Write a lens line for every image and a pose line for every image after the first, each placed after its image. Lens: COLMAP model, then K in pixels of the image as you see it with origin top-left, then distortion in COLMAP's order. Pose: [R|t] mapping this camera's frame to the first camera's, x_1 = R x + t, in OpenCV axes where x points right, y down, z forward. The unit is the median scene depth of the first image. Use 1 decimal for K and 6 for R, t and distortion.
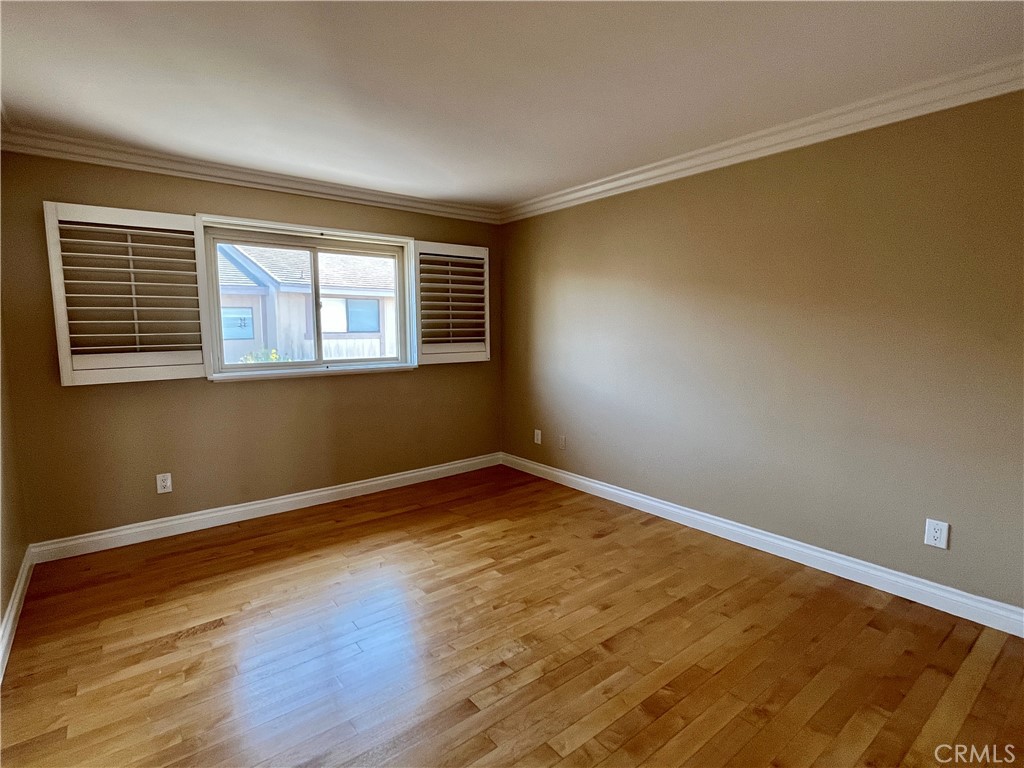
lens RADIAL K [[515.7, 0, 512.3], [0, 515.7, 376.3], [0, 0, 1]] dist [0.006780, 0.000810]
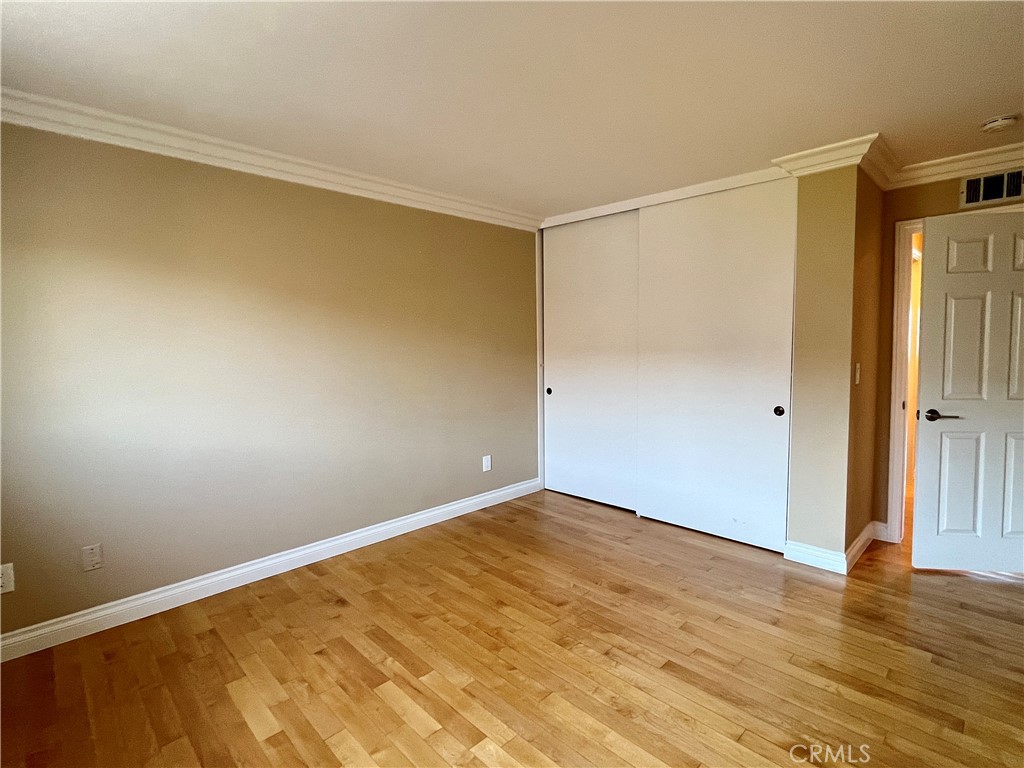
lens RADIAL K [[515.7, 0, 507.2], [0, 515.7, 384.9], [0, 0, 1]] dist [0.006780, 0.000810]
pose [[-0.108240, -0.075090, 0.991285, -0.737796], [0.108745, 0.990265, 0.086887, -0.083642], [-0.988159, 0.117201, -0.099021, 0.897602]]
